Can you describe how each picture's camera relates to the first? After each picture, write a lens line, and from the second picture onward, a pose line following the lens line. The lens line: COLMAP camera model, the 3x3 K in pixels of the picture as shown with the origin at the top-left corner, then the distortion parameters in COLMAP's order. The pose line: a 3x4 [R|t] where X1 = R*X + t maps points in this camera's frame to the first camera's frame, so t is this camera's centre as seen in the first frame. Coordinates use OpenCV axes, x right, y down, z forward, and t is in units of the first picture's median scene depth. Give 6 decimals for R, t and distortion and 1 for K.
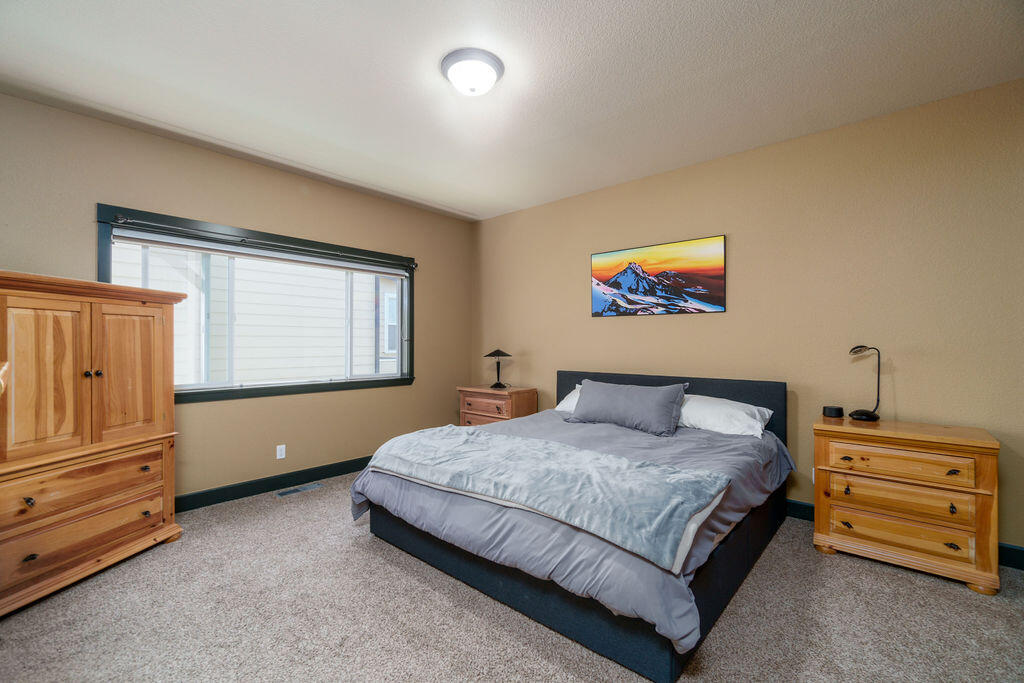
lens RADIAL K [[444.9, 0, 508.4], [0, 444.9, 341.4], [0, 0, 1]] dist [-0.004505, 0.001384]
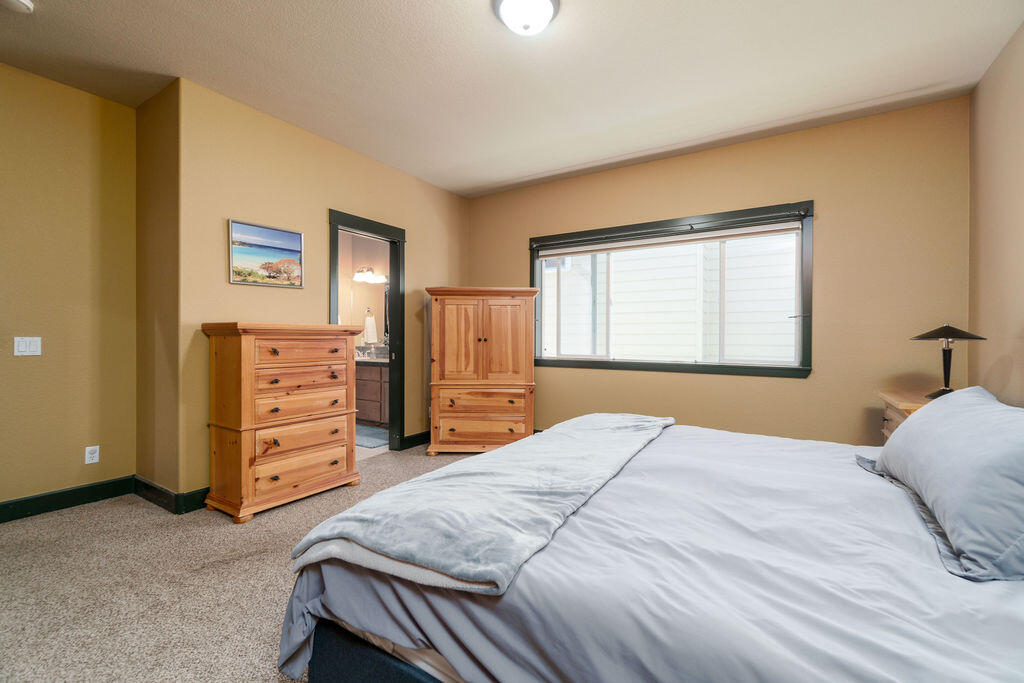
lens RADIAL K [[444.9, 0, 508.5], [0, 444.9, 342.3], [0, 0, 1]] dist [-0.004505, 0.001384]
pose [[0.158104, 0.009201, -0.987380, 0.791054], [-0.000891, 0.999958, 0.009176, 0.064058], [0.987422, -0.000571, 0.158106, 0.789189]]
